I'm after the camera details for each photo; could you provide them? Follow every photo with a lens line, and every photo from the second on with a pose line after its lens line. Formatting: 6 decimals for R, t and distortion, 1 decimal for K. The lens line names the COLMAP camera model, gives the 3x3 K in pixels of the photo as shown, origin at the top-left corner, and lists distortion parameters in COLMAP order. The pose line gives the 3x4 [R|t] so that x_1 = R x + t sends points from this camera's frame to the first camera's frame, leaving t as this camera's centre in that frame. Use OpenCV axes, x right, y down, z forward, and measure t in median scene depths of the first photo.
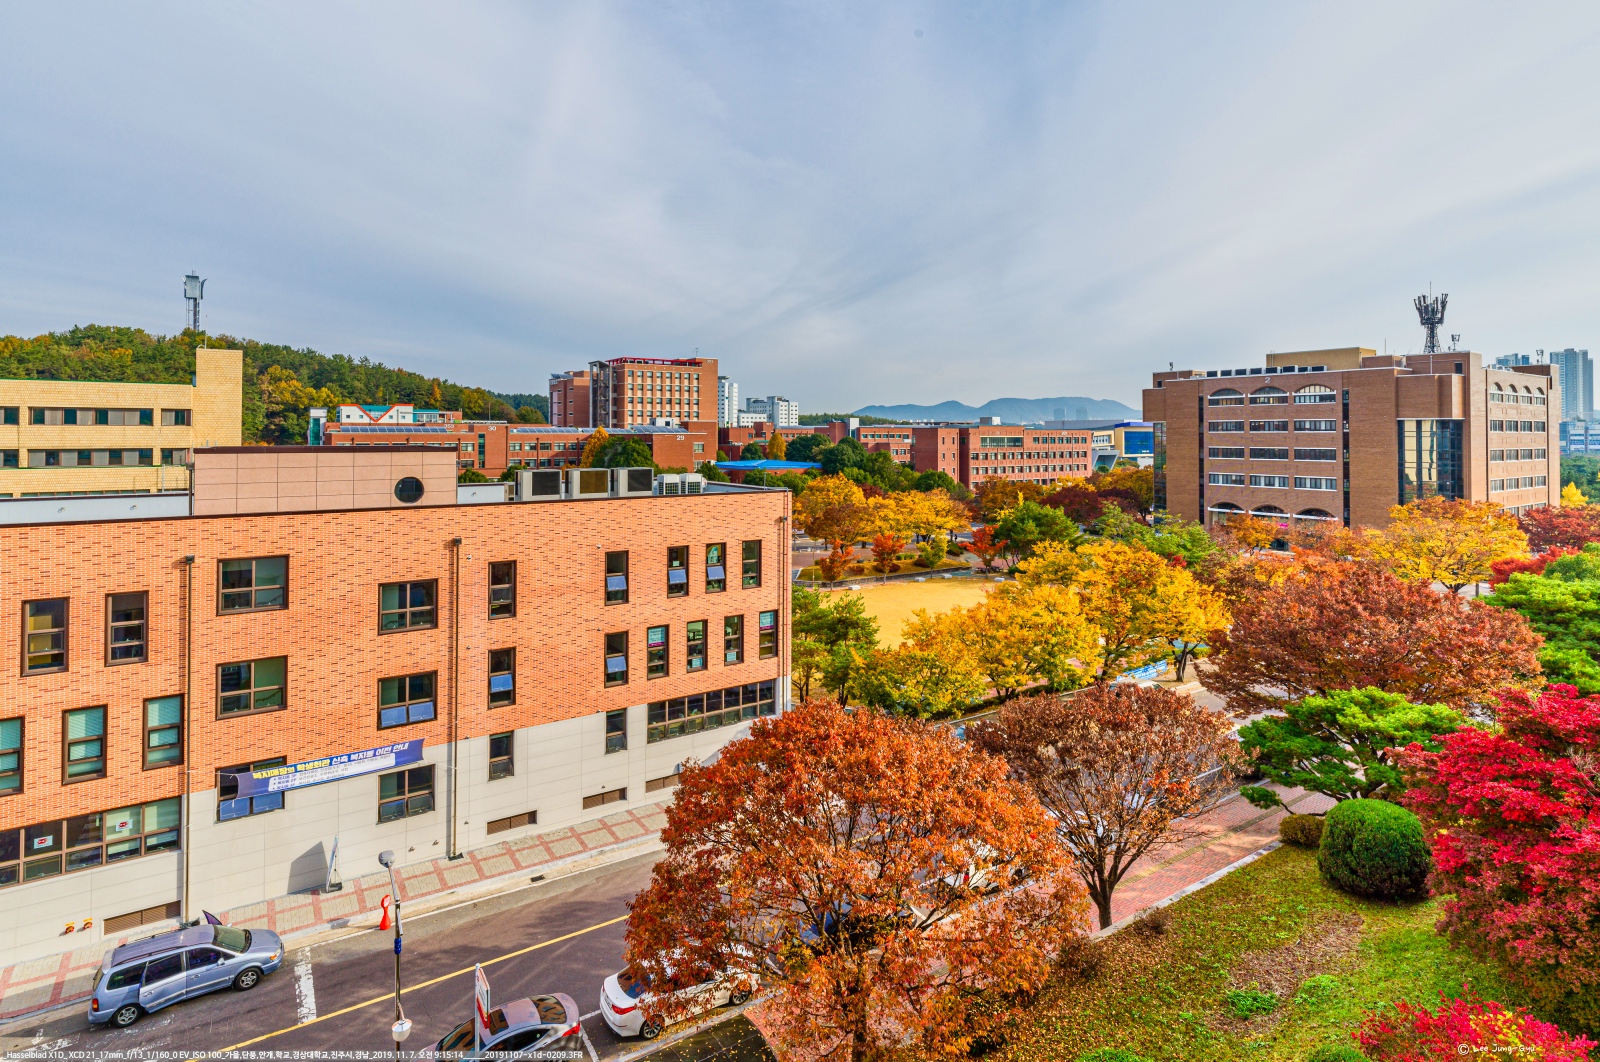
lens RADIAL K [[813.0, 0, 793.3], [0, 813.0, 425.0], [0, 0, 1]] dist [-0.000372, 0.000259]
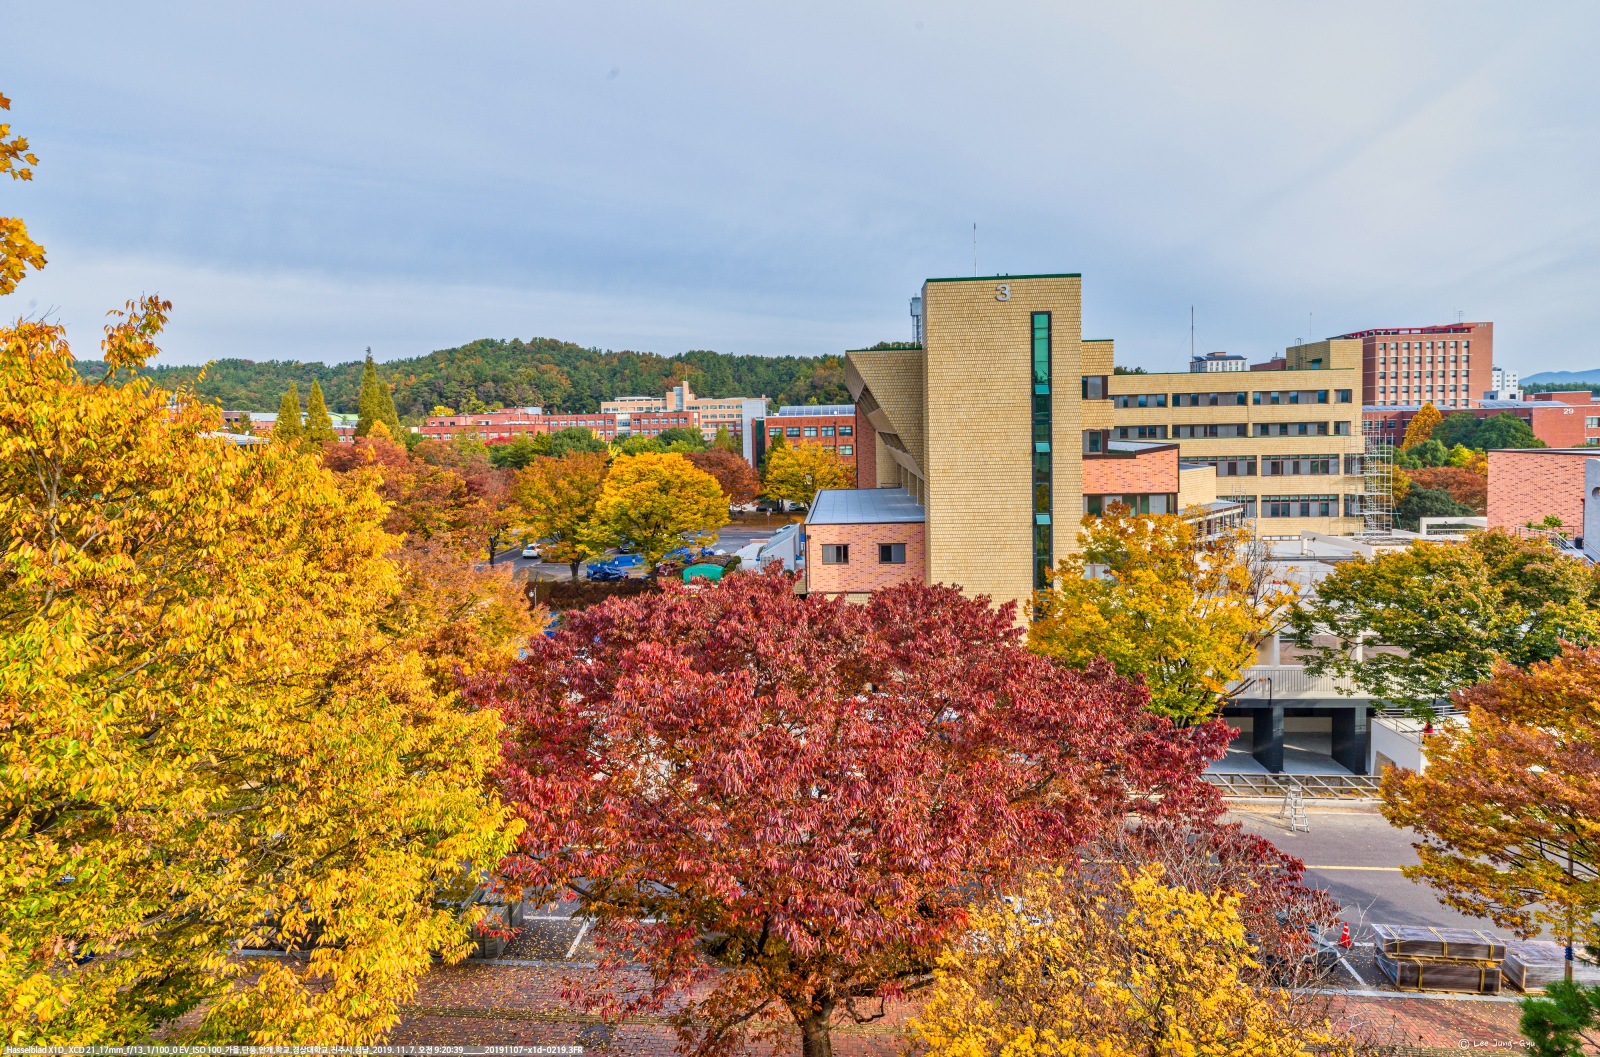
lens RADIAL K [[797.4, 0, 788.4], [0, 797.4, 459.9], [0, 0, 1]] dist [-0.001237, 0.000326]
pose [[0.797088, 0.004776, -0.603845, -0.191002], [0.030611, 0.998364, 0.048304, 0.000816], [0.603087, -0.056987, 0.795637, -0.132037]]
